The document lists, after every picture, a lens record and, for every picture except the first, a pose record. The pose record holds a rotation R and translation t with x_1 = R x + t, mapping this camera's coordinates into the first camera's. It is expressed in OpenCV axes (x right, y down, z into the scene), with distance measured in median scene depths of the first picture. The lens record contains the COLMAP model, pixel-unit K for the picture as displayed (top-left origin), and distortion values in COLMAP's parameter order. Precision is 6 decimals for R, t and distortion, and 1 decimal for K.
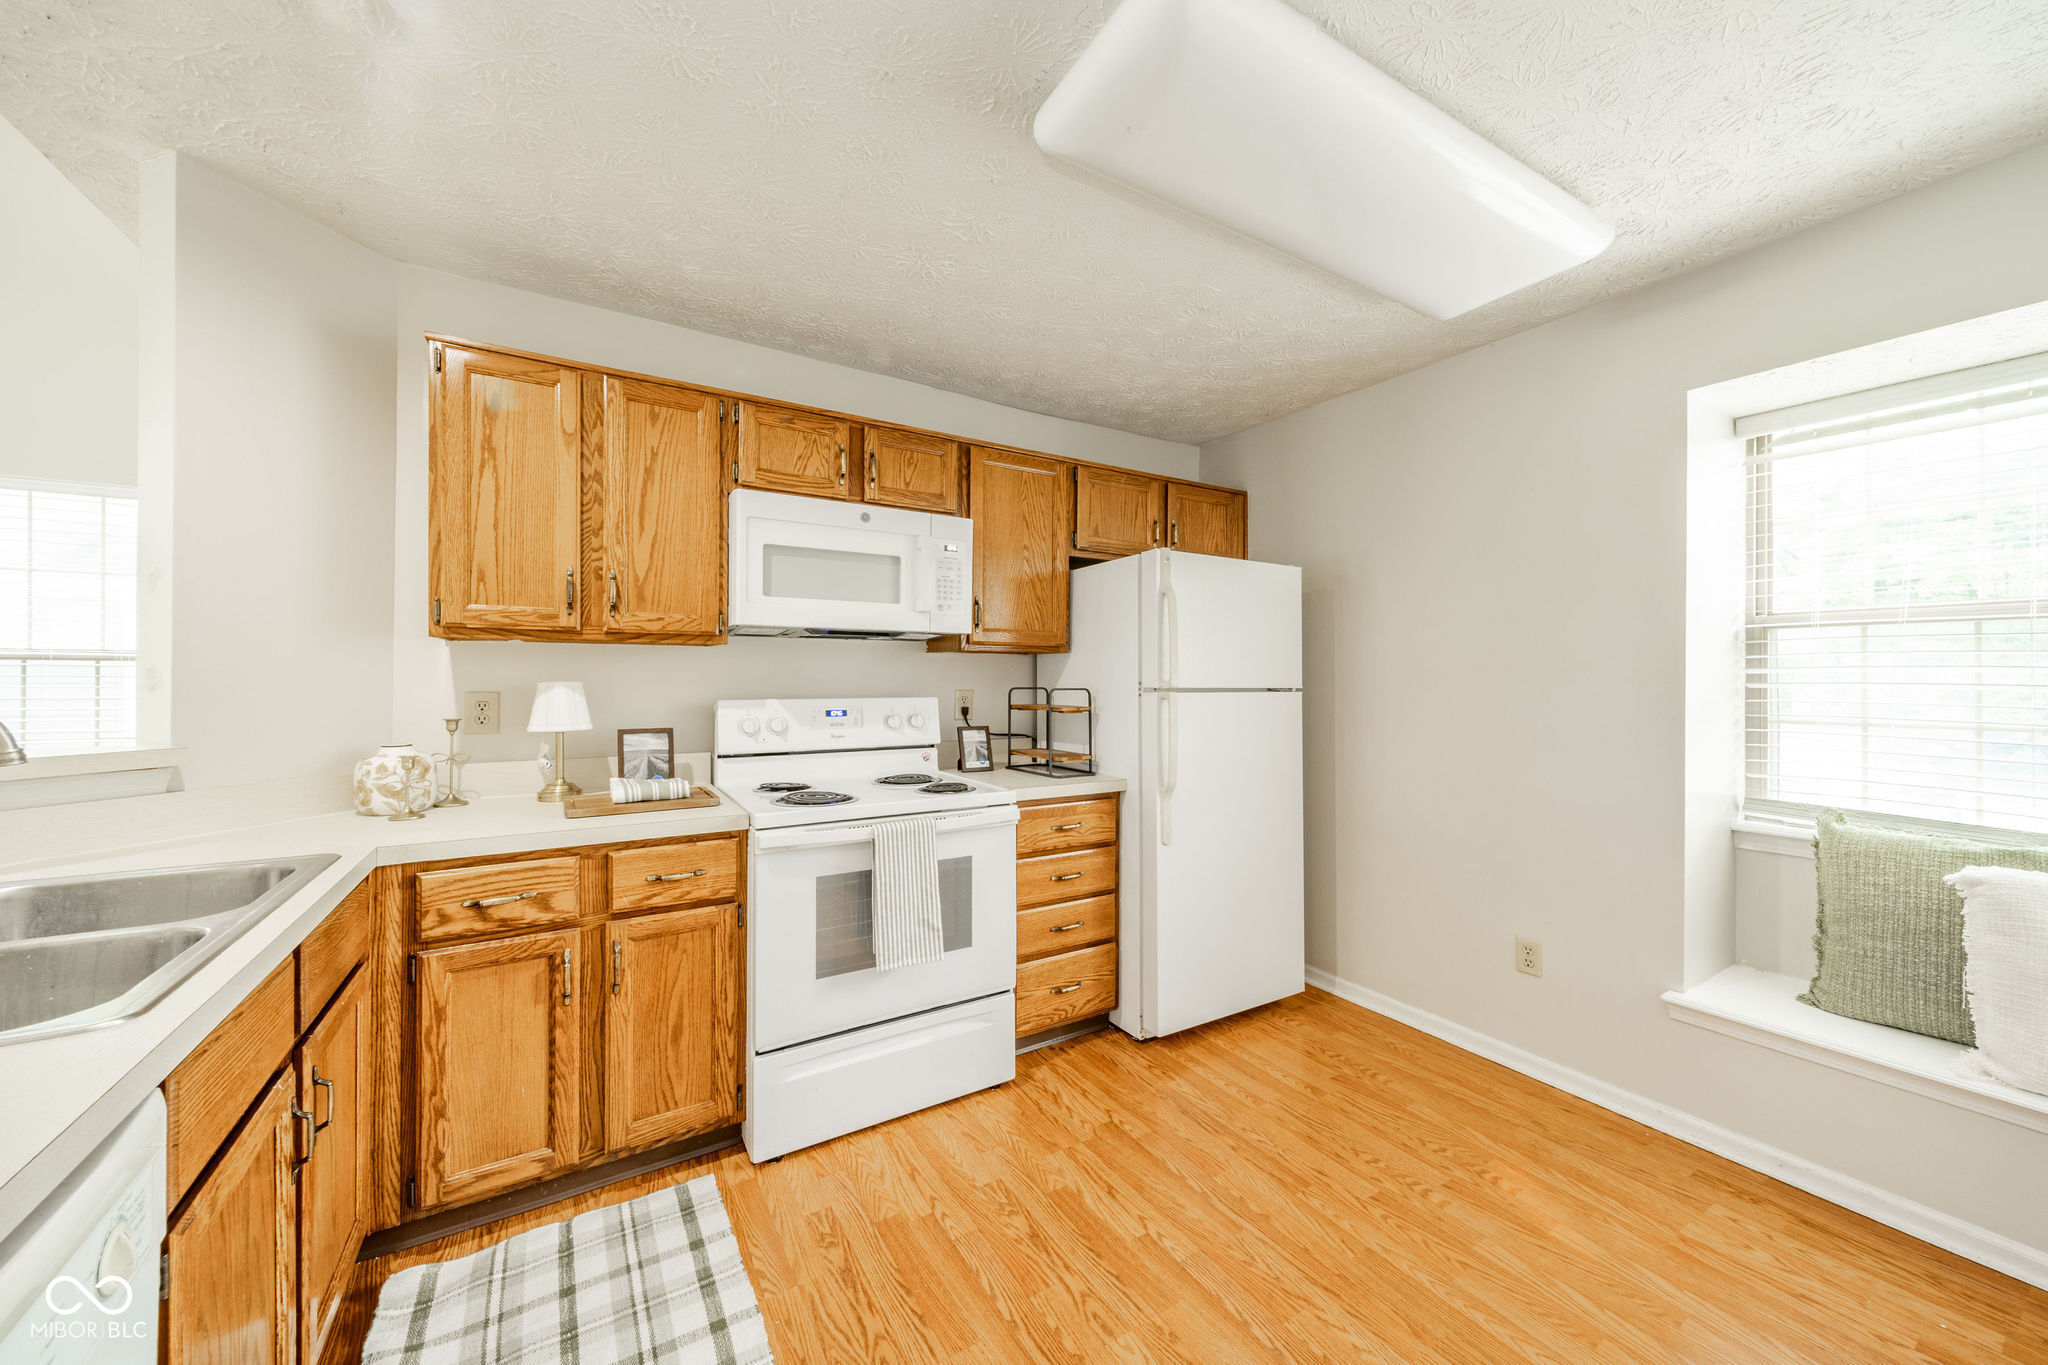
lens RADIAL K [[736.4, 0, 1014.6], [0, 736.4, 676.1], [0, 0, 1]] dist [0.001069, -0.001611]
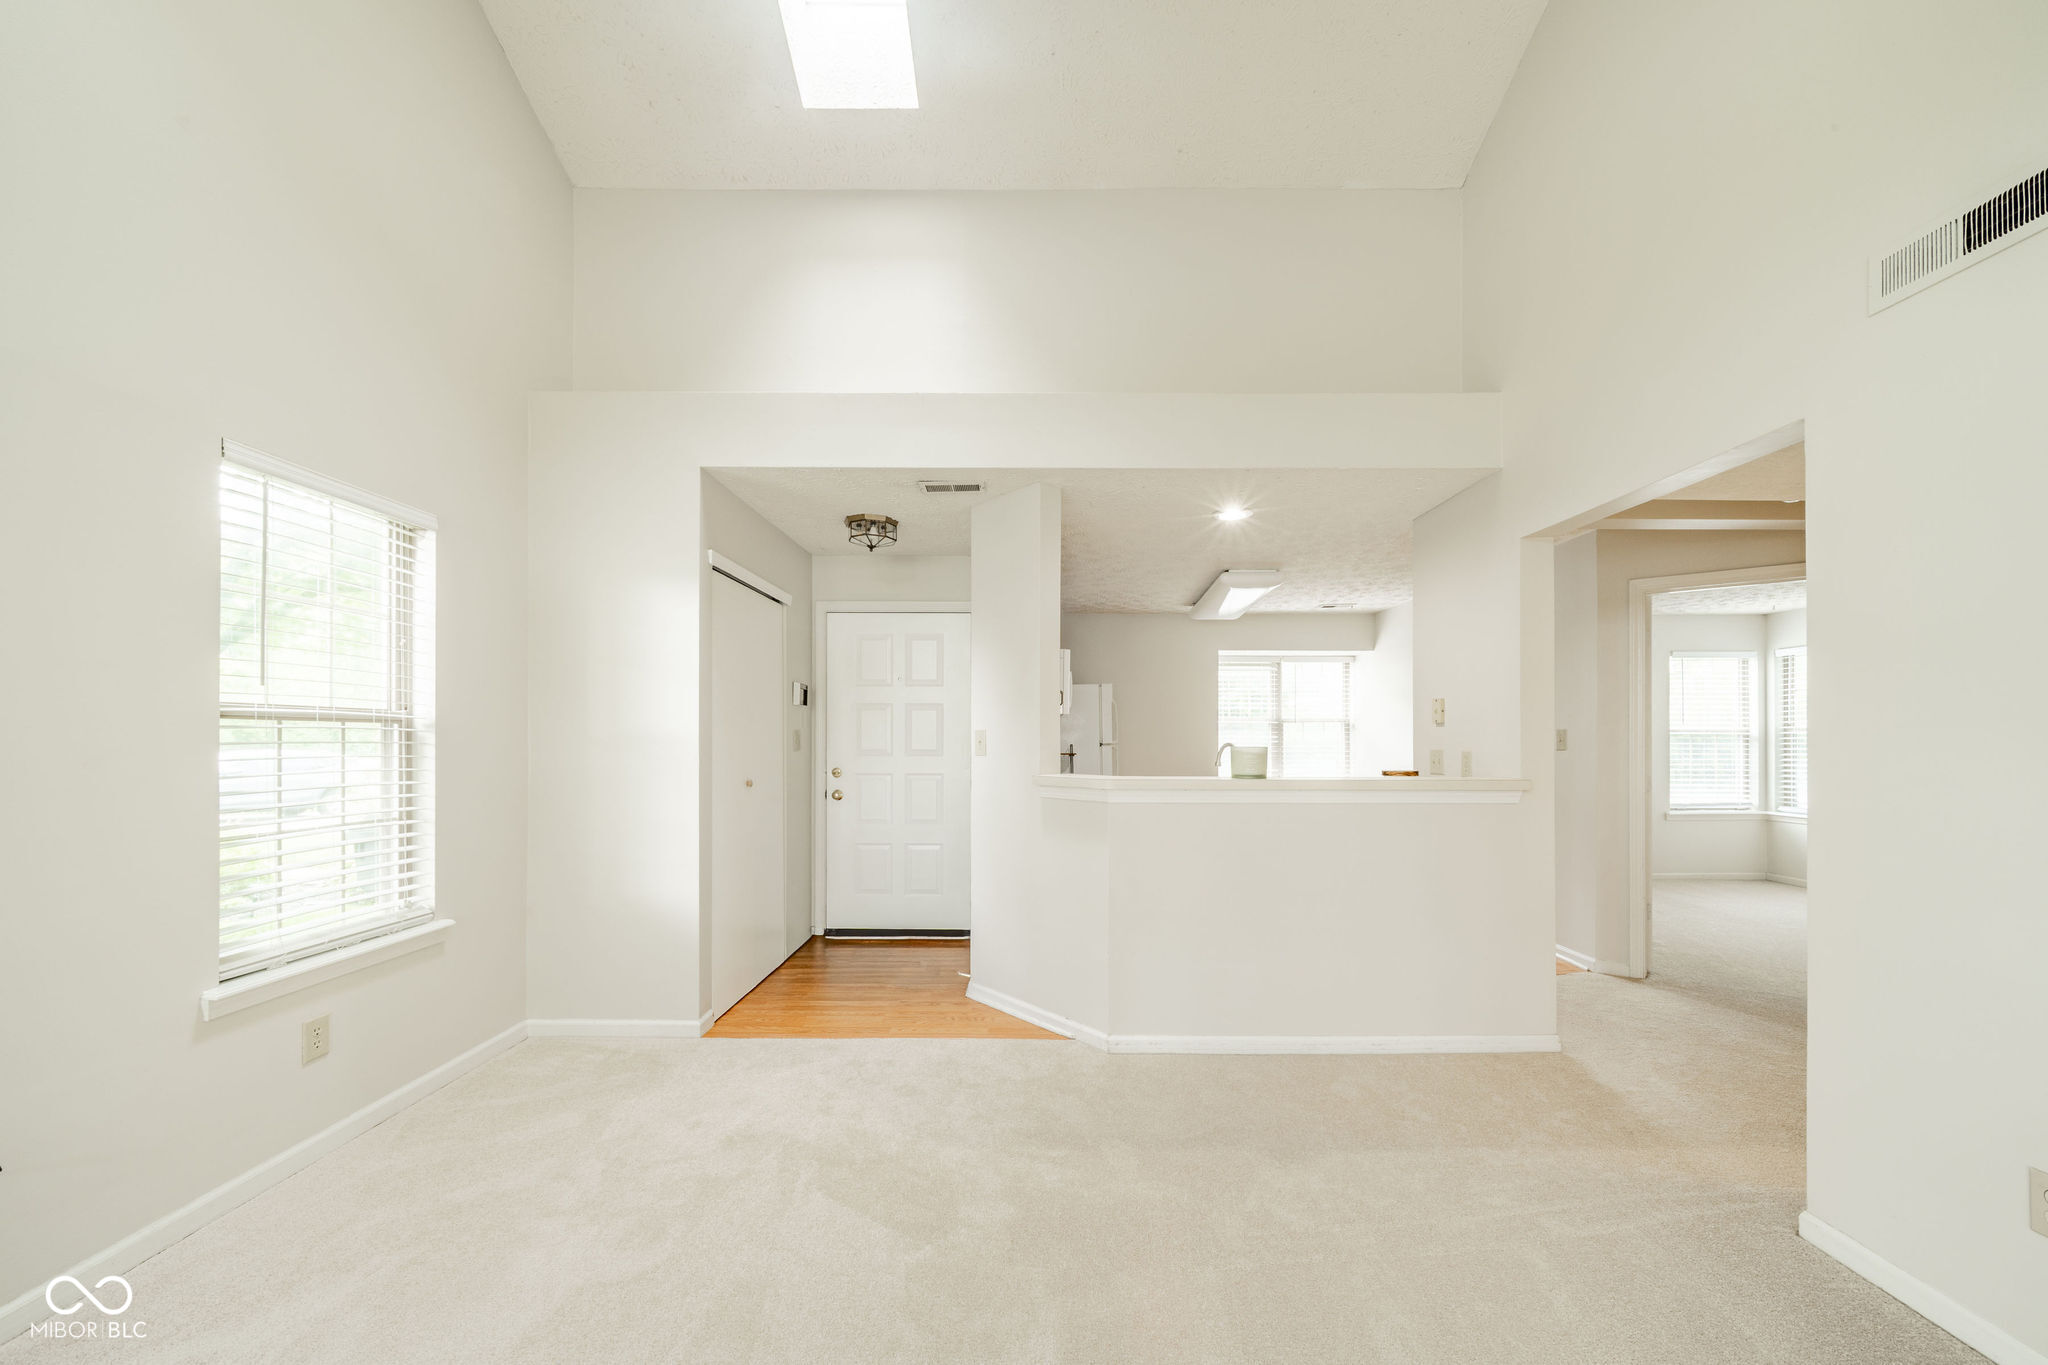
lens RADIAL K [[702.7, 0, 1030.3], [0, 702.7, 738.5], [0, 0, 1]] dist [-0.000356, -0.000369]
pose [[0.515670, 0.002219, 0.856785, -2.586134], [-0.007619, 0.999969, 0.001996, -0.018138], [-0.856754, -0.007557, 0.515670, 0.009861]]
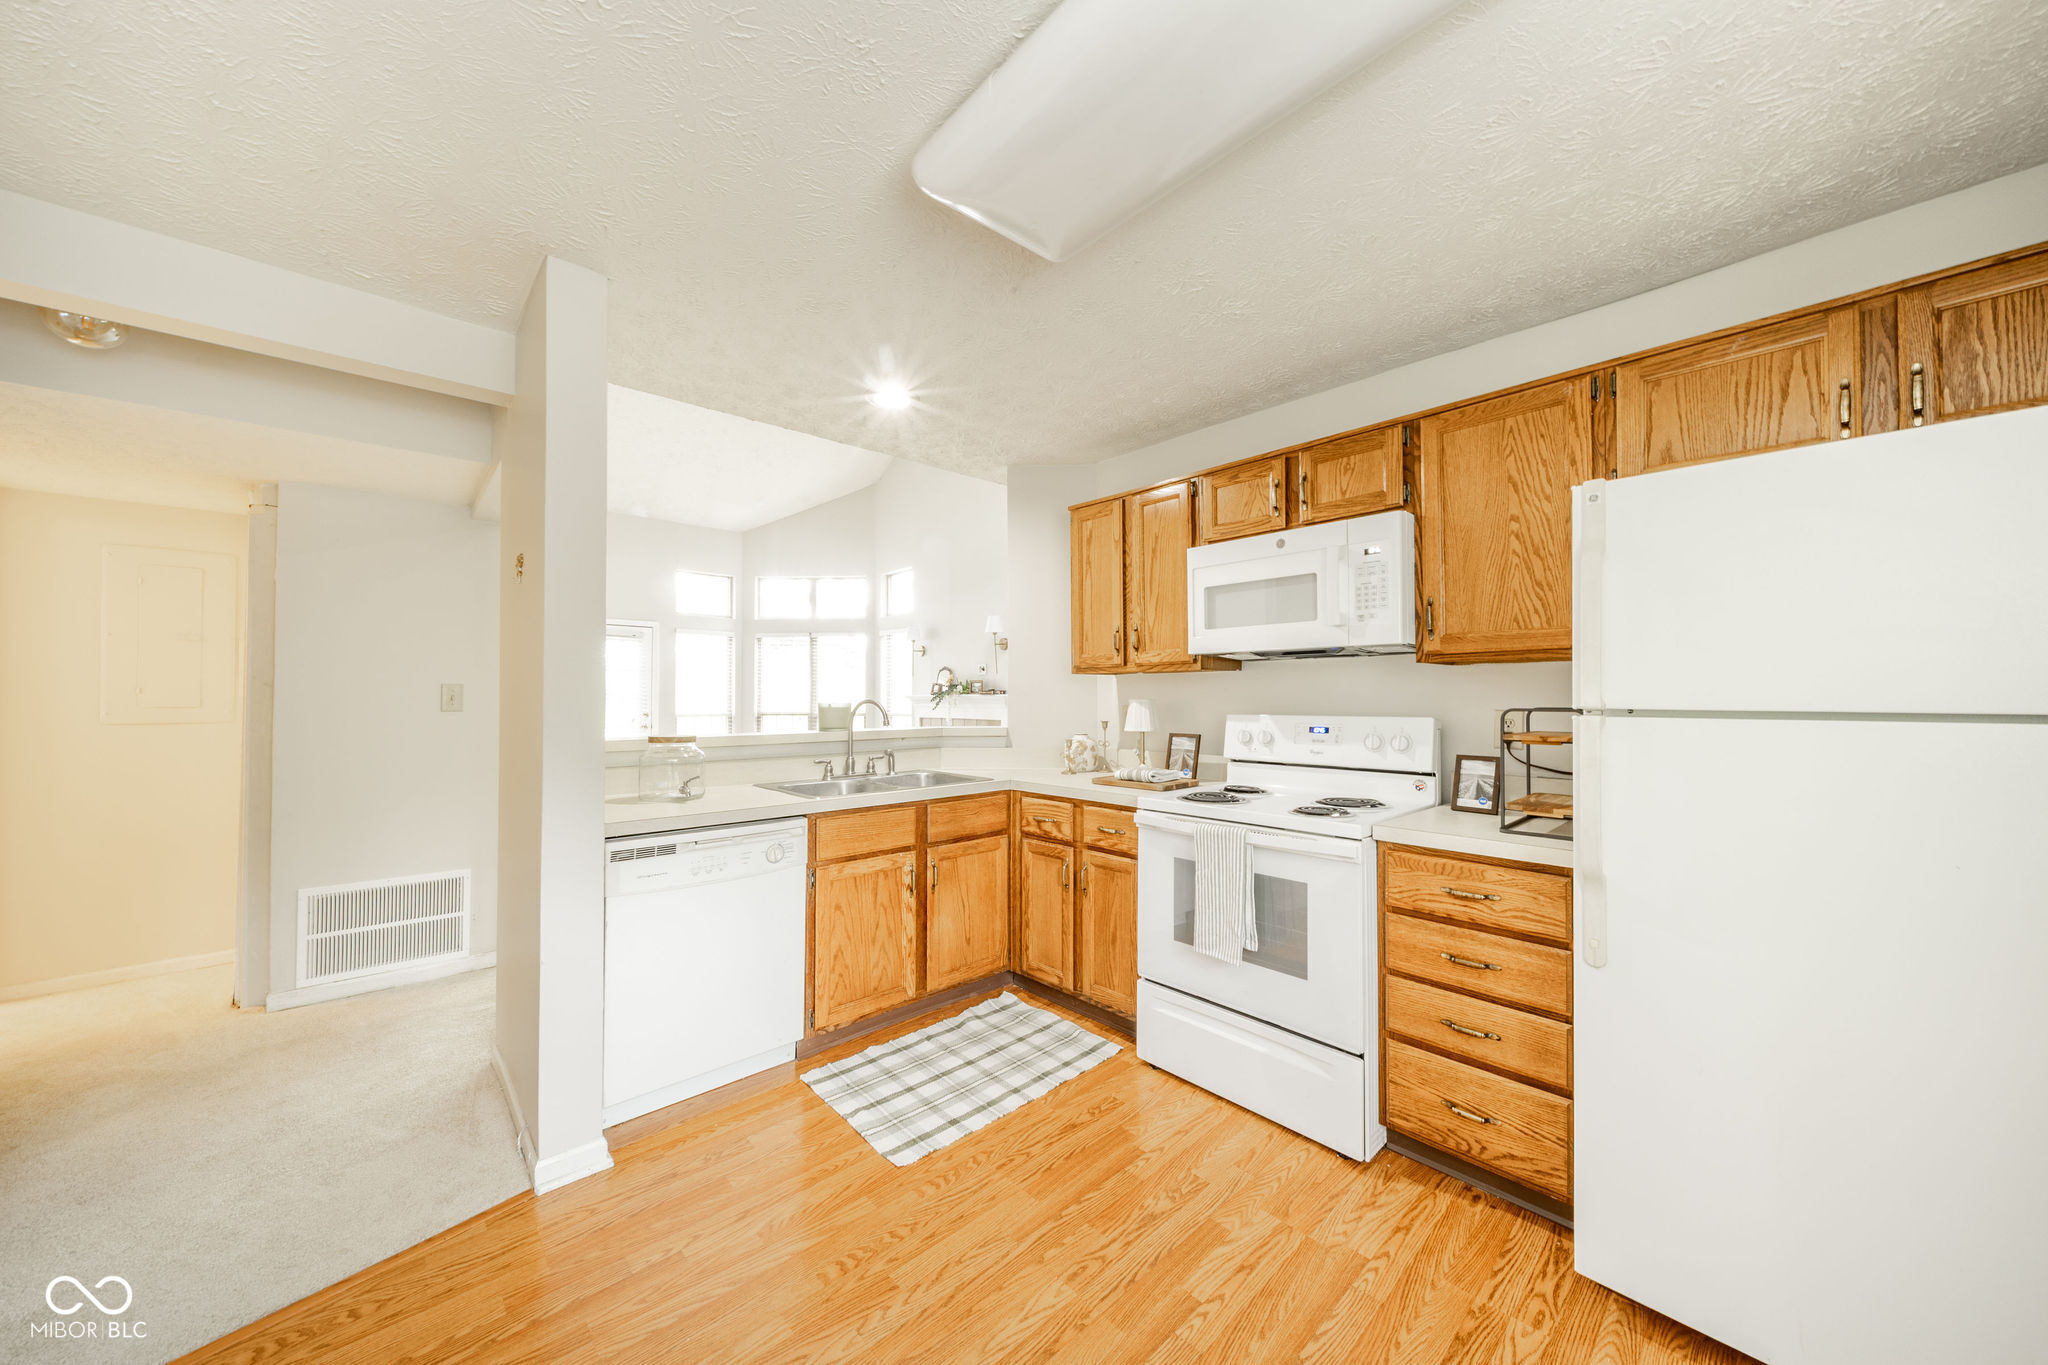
lens RADIAL K [[702.7, 0, 1005.0], [0, 702.7, 687.5], [0, 0, 1]] dist [-0.000356, -0.000369]
pose [[0.185542, -0.017354, -0.982483, 0.766729], [0.002838, 0.999849, -0.017125, 0.007654], [0.982632, 0.000389, 0.185563, 0.459721]]
